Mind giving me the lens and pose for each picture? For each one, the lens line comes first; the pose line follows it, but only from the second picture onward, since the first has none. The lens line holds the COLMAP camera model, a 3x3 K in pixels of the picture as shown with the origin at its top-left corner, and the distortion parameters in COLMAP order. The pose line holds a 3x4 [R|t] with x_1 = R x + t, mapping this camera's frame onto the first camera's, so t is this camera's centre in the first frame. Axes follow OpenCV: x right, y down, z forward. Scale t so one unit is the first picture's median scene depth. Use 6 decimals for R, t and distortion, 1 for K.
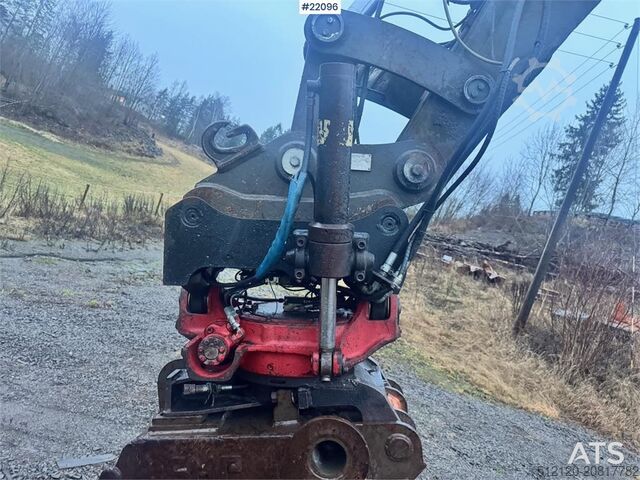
lens RADIAL K [[451.8, 0, 323.0], [0, 451.8, 238.7], [0, 0, 1]] dist [0.076419, -0.097976]
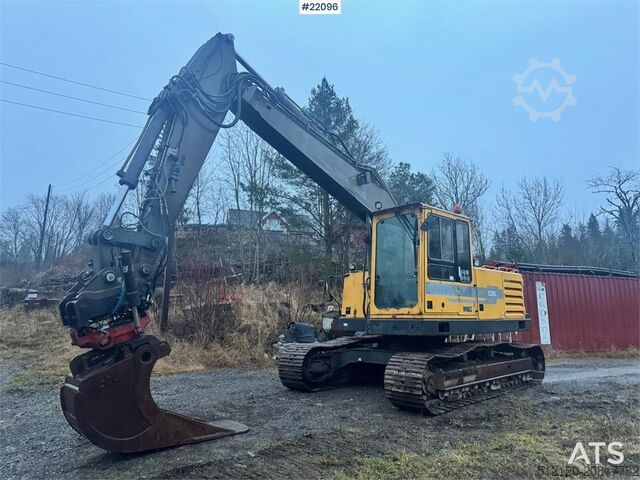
lens RADIAL K [[451.8, 0, 320.5], [0, 451.8, 241.1], [0, 0, 1]] dist [0.076419, -0.097976]
pose [[0.665089, -0.221115, 0.713277, -0.058215], [0.245789, 0.966756, 0.070509, -0.012170], [-0.705156, 0.128421, 0.697326, -0.103342]]
